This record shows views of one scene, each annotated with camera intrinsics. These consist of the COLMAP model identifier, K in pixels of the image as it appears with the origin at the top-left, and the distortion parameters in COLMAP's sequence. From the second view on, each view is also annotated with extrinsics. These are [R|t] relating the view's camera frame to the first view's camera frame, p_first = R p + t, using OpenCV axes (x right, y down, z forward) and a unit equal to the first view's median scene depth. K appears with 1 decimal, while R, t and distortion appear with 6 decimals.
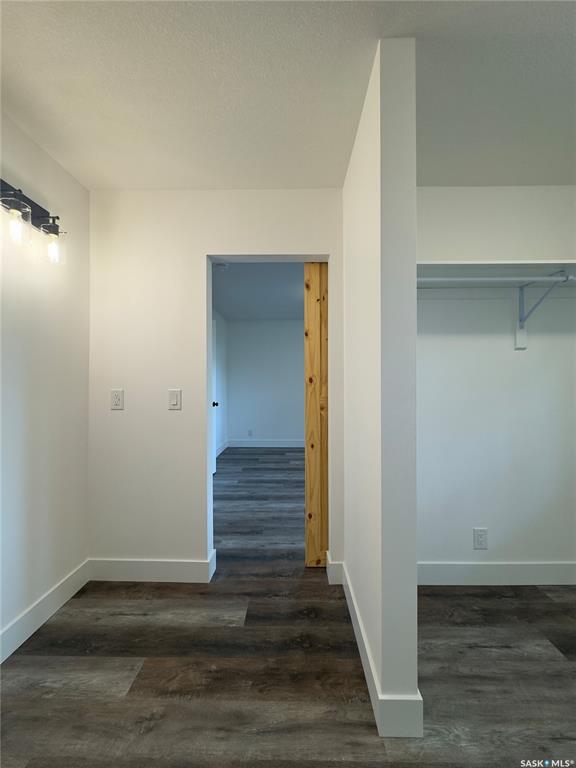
lens RADIAL K [[317.5, 0, 285.8], [0, 317.5, 381.0], [0, 0, 1]] dist [-0.004259, 0.000281]
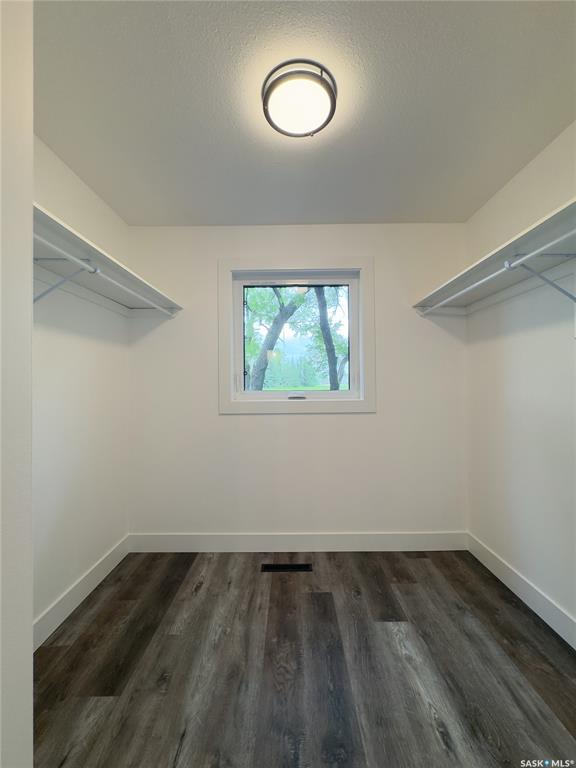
lens RADIAL K [[317.5, 0, 291.1], [0, 317.5, 382.8], [0, 0, 1]] dist [-0.004259, 0.000281]
pose [[-0.017210, -0.000721, 0.999852, -0.010764], [0.015489, 0.999880, 0.000988, -0.001308], [-0.999732, 0.015504, -0.017197, 0.467133]]
